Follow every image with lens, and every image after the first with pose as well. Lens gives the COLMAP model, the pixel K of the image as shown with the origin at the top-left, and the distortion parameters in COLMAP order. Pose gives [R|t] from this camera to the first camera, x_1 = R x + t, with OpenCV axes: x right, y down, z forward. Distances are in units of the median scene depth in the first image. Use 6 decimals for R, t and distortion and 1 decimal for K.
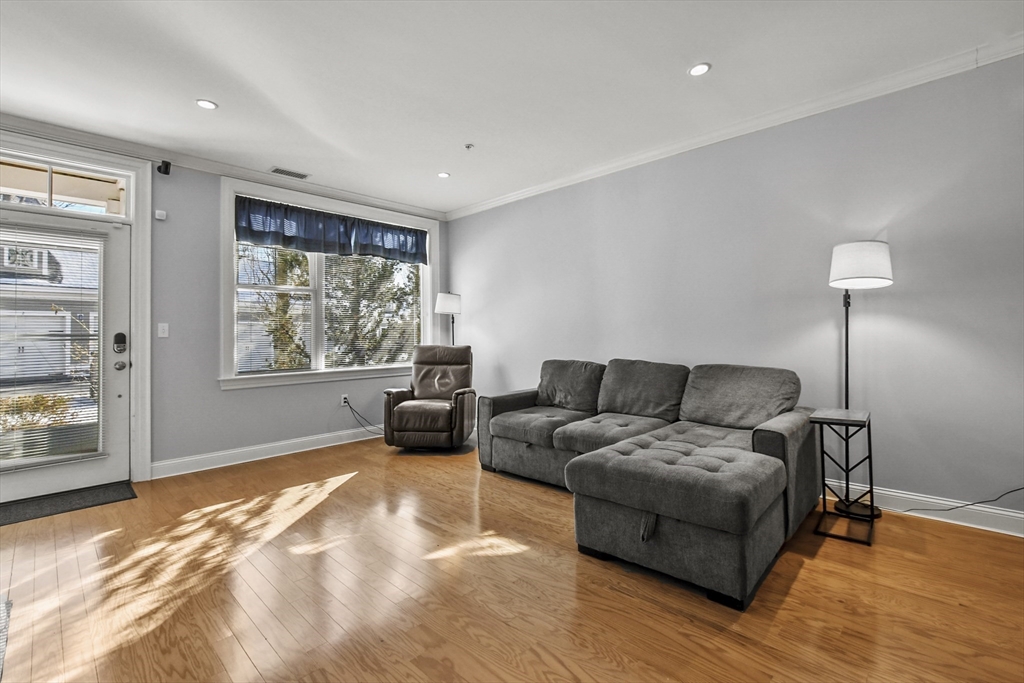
lens RADIAL K [[465.0, 0, 509.4], [0, 465.0, 324.3], [0, 0, 1]] dist [-0.001812, -0.000208]
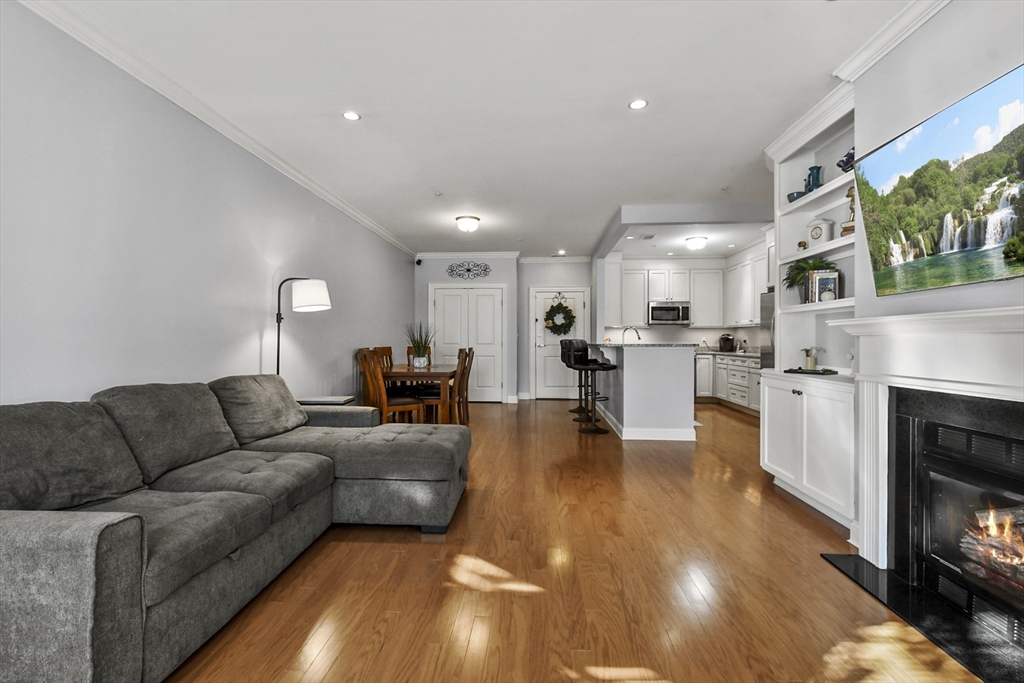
lens RADIAL K [[453.2, 0, 509.5], [0, 453.2, 343.0], [0, 0, 1]] dist [0.000289, -0.040514]
pose [[-0.647784, 0.006592, 0.761796, -0.432810], [-0.008171, 0.999845, -0.015600, 0.022291], [-0.761780, -0.016330, -0.647630, 0.880351]]
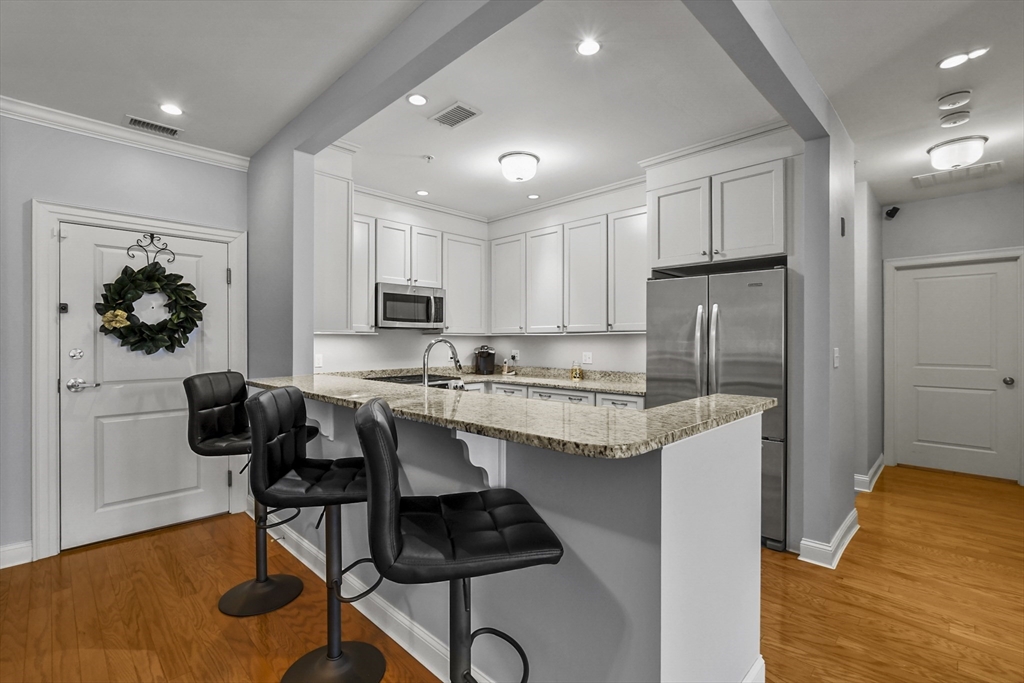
lens RADIAL K [[461.1, 0, 509.0], [0, 461.1, 340.6], [0, 0, 1]] dist [-0.006622, 0.000323]
pose [[-0.999849, 0.013236, 0.011268, 0.349128], [0.012997, 0.999695, -0.020997, -0.040619], [-0.011542, -0.020848, -0.999716, 0.161202]]
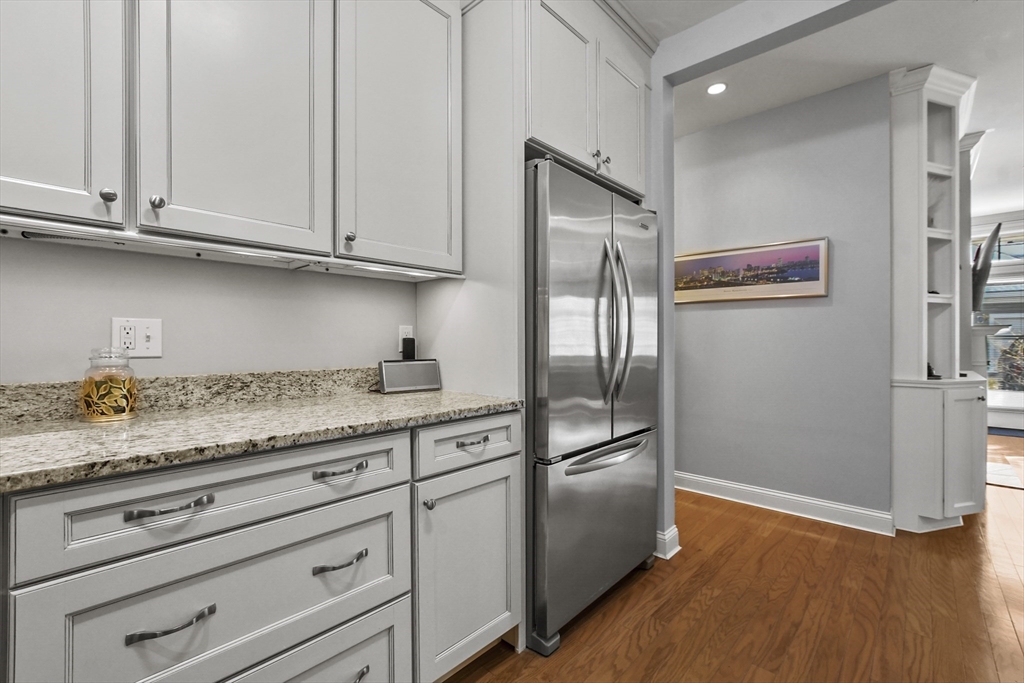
lens RADIAL K [[447.9, 0, 506.1], [0, 447.9, 342.3], [0, 0, 1]] dist [-0.006974, 0.000460]
pose [[0.012911, 0.014299, -0.999814, 0.478902], [0.024015, 0.999605, 0.014606, -0.016142], [0.999628, -0.024199, 0.012562, -0.652281]]
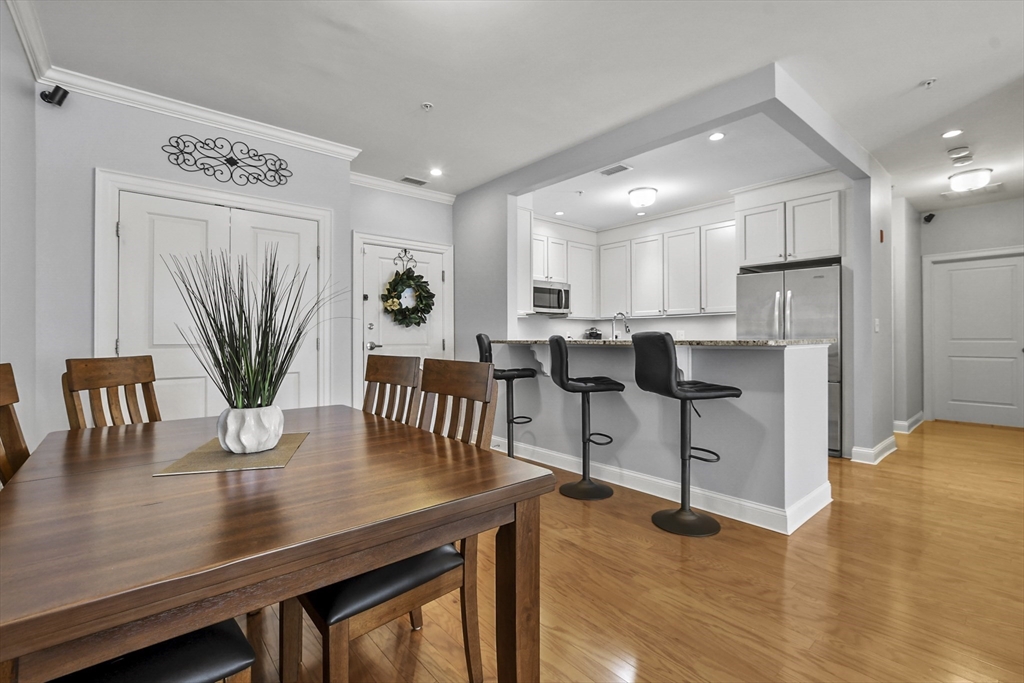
lens RADIAL K [[456.8, 0, 512.5], [0, 456.8, 335.8], [0, 0, 1]] dist [-0.006051, 0.000284]
pose [[-0.995704, 0.017304, 0.090964, 0.558079], [0.015113, 0.999580, -0.024723, 0.007842], [-0.091354, -0.023242, -0.995547, 0.508562]]
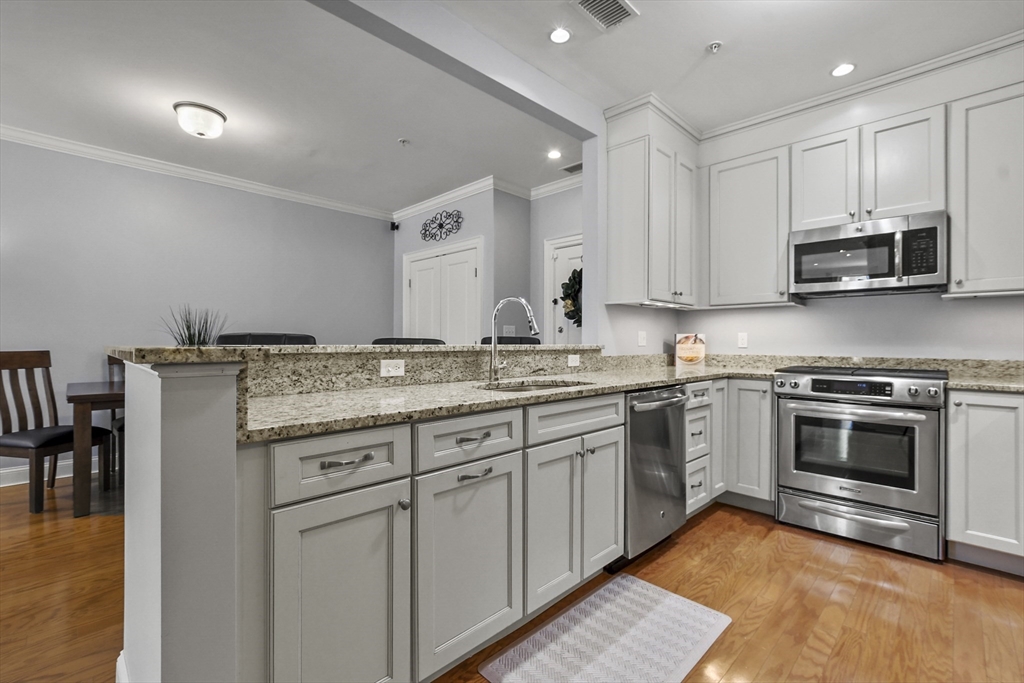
lens RADIAL K [[449.0, 0, 510.2], [0, 449.0, 340.4], [0, 0, 1]] dist [-0.011030, -0.000013]
pose [[0.016709, 0.015991, 0.999733, -0.042279], [-0.027593, 0.999499, -0.015526, -0.000711], [-0.999480, -0.027326, 0.017142, -0.381972]]
